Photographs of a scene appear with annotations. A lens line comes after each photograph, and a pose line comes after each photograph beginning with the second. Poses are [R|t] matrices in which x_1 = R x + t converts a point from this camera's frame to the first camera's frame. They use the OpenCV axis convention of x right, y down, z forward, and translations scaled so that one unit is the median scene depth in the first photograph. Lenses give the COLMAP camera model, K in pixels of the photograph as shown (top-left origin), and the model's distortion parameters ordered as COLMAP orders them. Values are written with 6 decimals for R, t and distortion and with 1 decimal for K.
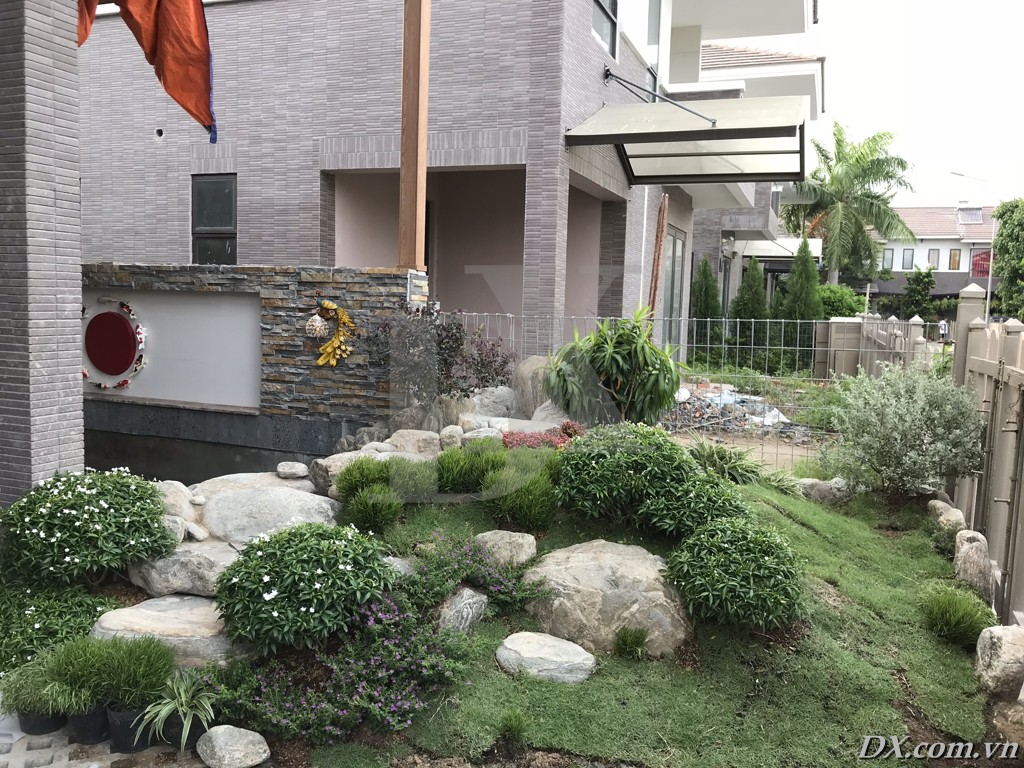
lens RADIAL K [[854.2, 0, 512.0], [0, 854.2, 384.0], [0, 0, 1]] dist [-0.066704, 0.092469]
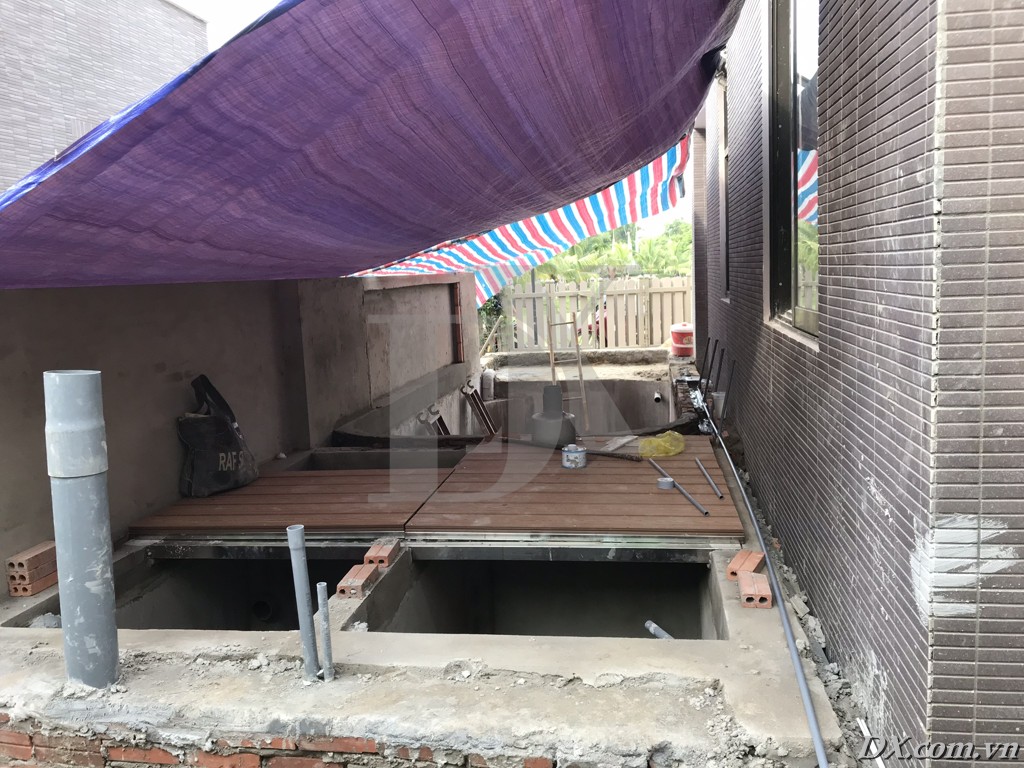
lens RADIAL K [[854.2, 0, 512.0], [0, 854.2, 384.0], [0, 0, 1]] dist [-0.066704, 0.092469]
pose [[-0.190439, -0.153183, 0.969674, -1.245669], [0.131339, 0.974896, 0.179802, -0.131295], [-0.972874, 0.161597, -0.165540, 0.798015]]
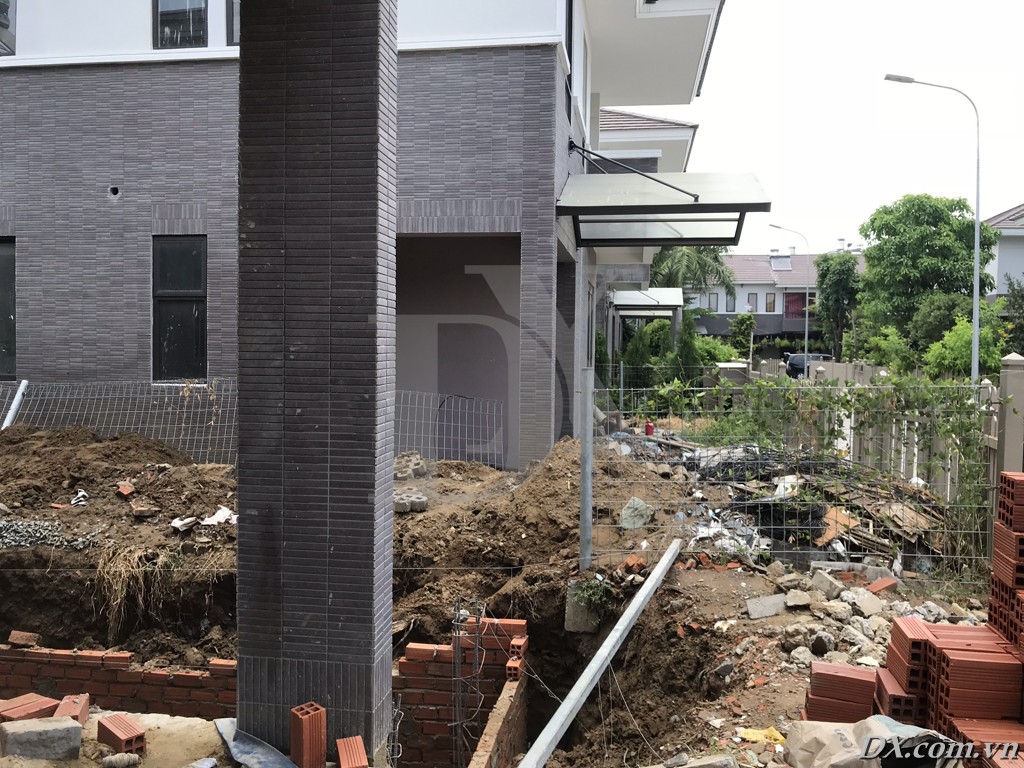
lens RADIAL K [[854.2, 0, 512.0], [0, 854.2, 384.0], [0, 0, 1]] dist [-0.066704, 0.092469]
pose [[0.978429, -0.024918, 0.205074, -0.206570], [0.035058, 0.998328, -0.045958, -0.024701], [-0.203586, 0.052156, 0.977667, -0.008881]]
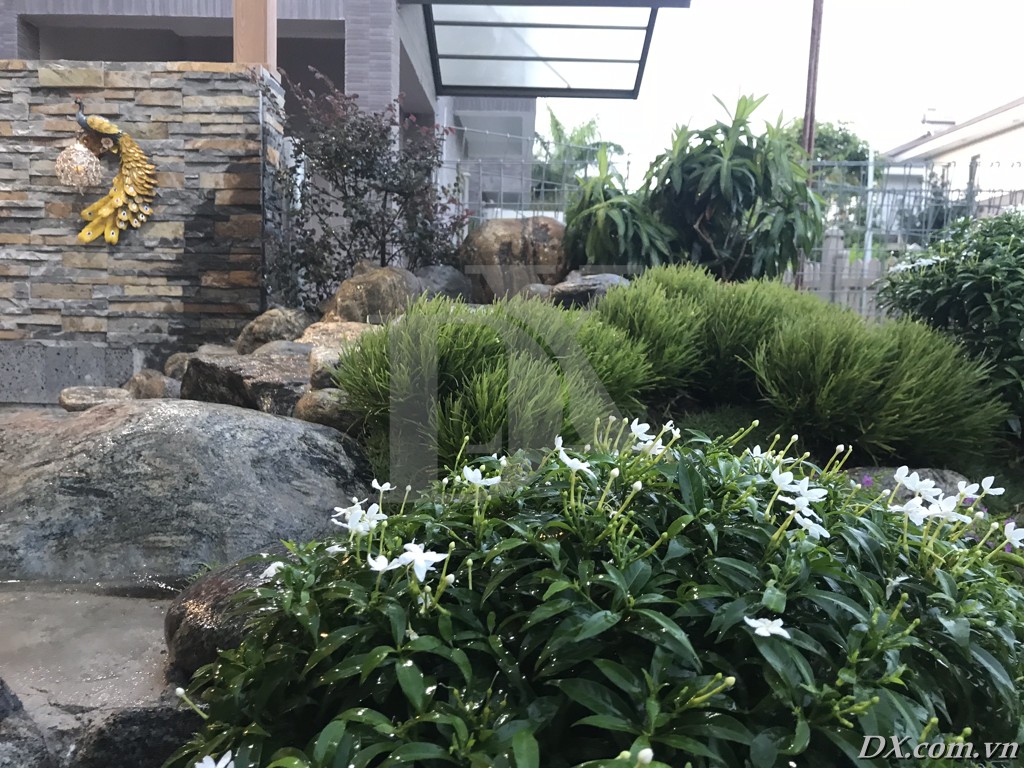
lens RADIAL K [[863.8, 0, 512.0], [0, 863.8, 384.0], [0, 0, 1]] dist [-0.015401, 0.004316]
pose [[0.941567, -0.036225, 0.334872, -0.102053], [0.035170, 0.999339, 0.009215, 0.046831], [-0.334985, 0.003101, 0.942218, 0.259408]]
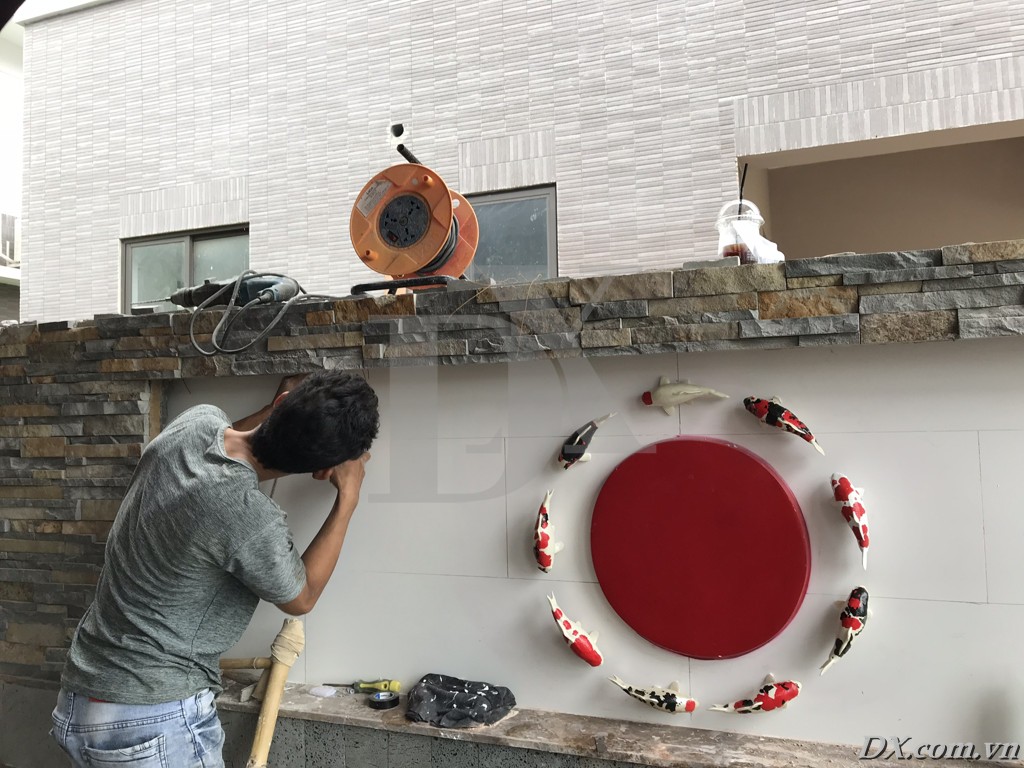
lens RADIAL K [[863.8, 0, 512.0], [0, 863.8, 384.0], [0, 0, 1]] dist [-0.015401, 0.004316]
pose [[0.998112, -0.056824, -0.023311, -0.385375], [0.053036, 0.988799, -0.139509, -0.047480], [0.030977, 0.138010, 0.989946, 0.512650]]
